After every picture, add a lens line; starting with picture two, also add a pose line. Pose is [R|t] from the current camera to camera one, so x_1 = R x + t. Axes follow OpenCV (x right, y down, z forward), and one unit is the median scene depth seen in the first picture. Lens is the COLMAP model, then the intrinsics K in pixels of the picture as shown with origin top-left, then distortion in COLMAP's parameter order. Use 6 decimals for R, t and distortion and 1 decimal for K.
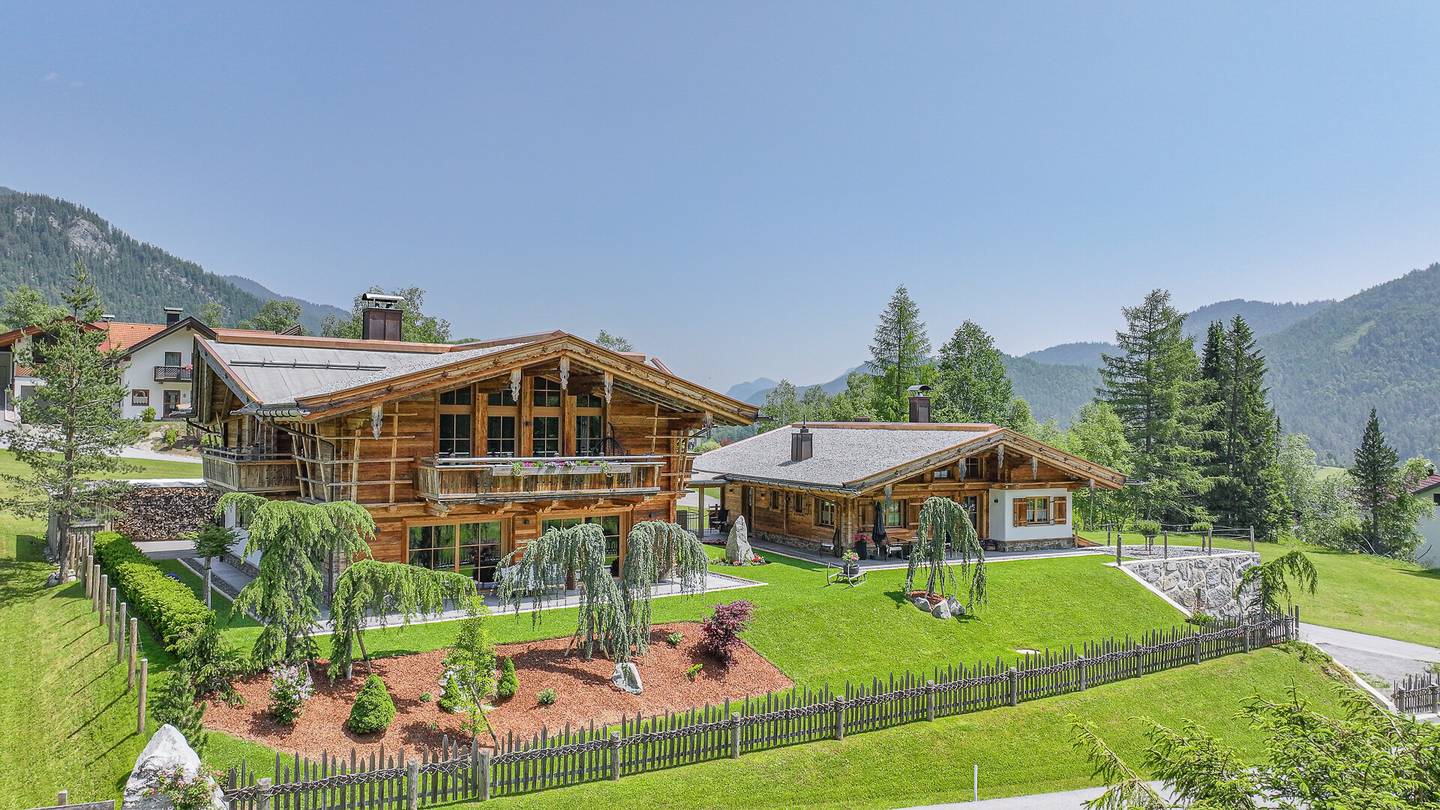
lens RADIAL K [[1004.5, 0, 720.0], [0, 1004.5, 405.0], [0, 0, 1]] dist [0.015659, 0.001989]
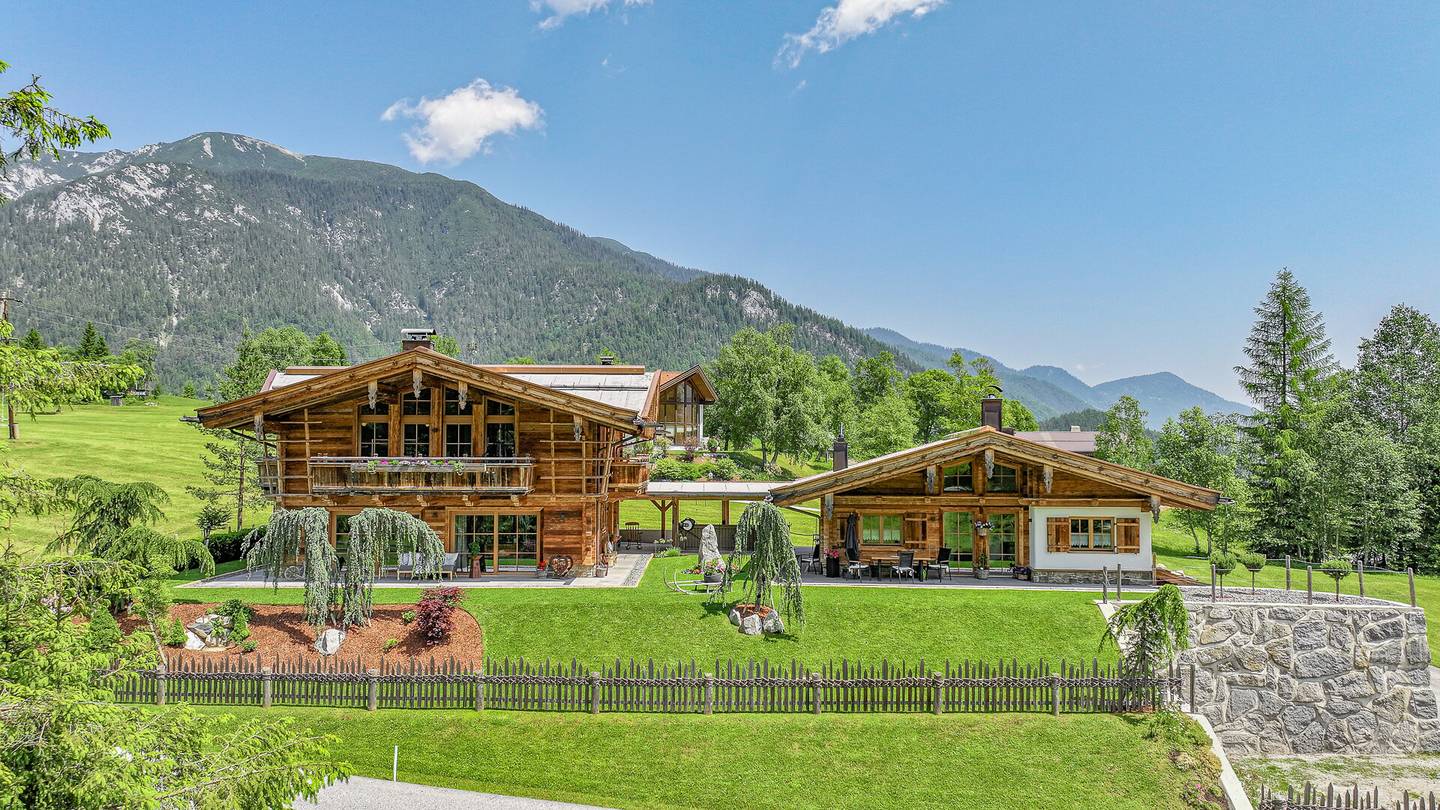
lens RADIAL K [[1020.5, 0, 743.7], [0, 1020.5, 413.0], [0, 0, 1]] dist [0.001008, 0.007824]
pose [[0.820665, -0.032761, -0.570470, 0.738630], [0.015231, 0.999255, -0.035474, 0.044402], [0.571207, 0.020424, 0.820552, 0.234337]]
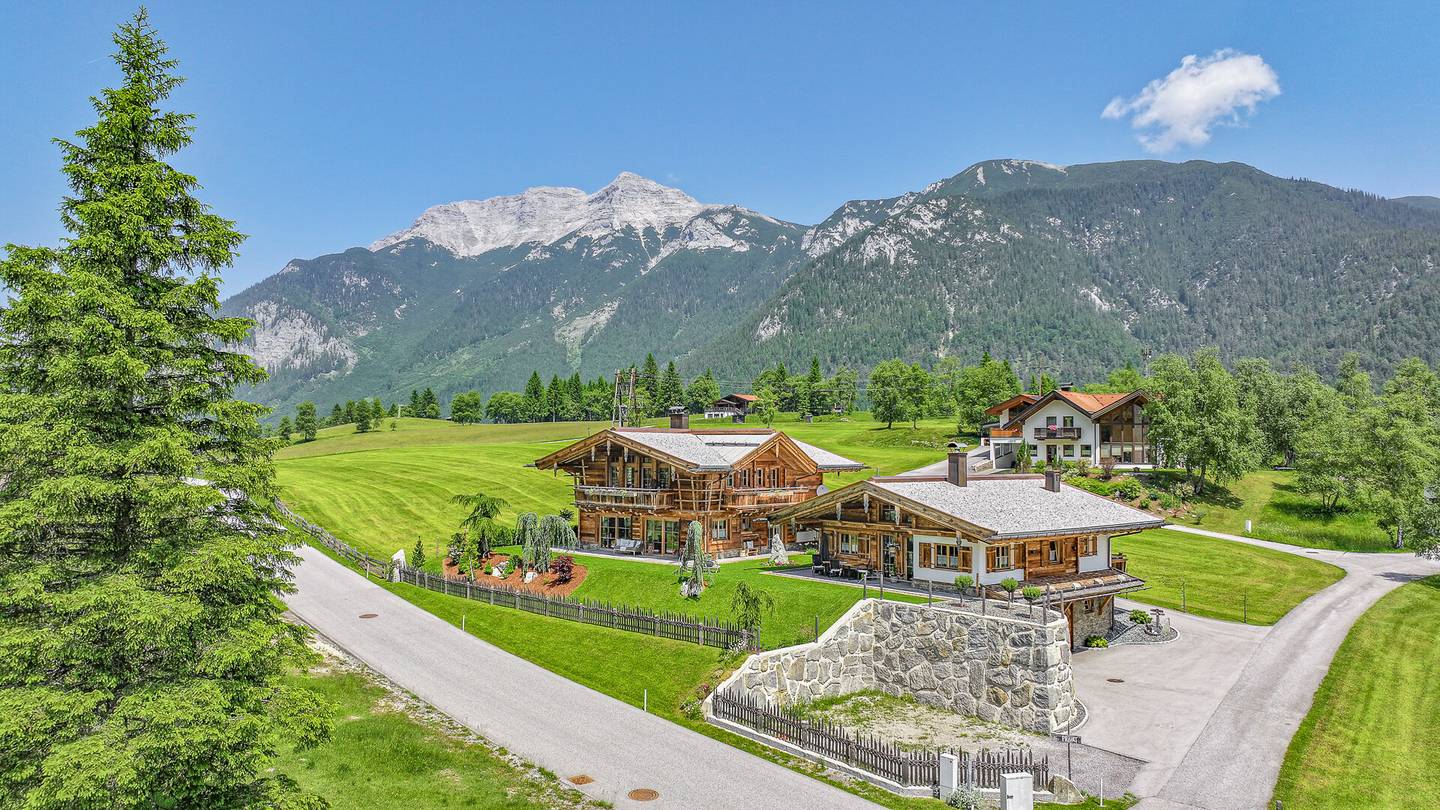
lens RADIAL K [[1020.5, 0, 743.7], [0, 1020.5, 413.0], [0, 0, 1]] dist [0.001008, 0.007824]
pose [[0.229467, -0.042960, -0.972368, 1.821679], [0.009887, 0.999077, -0.041807, -0.010559], [0.973266, -0.000021, 0.229680, 0.710005]]
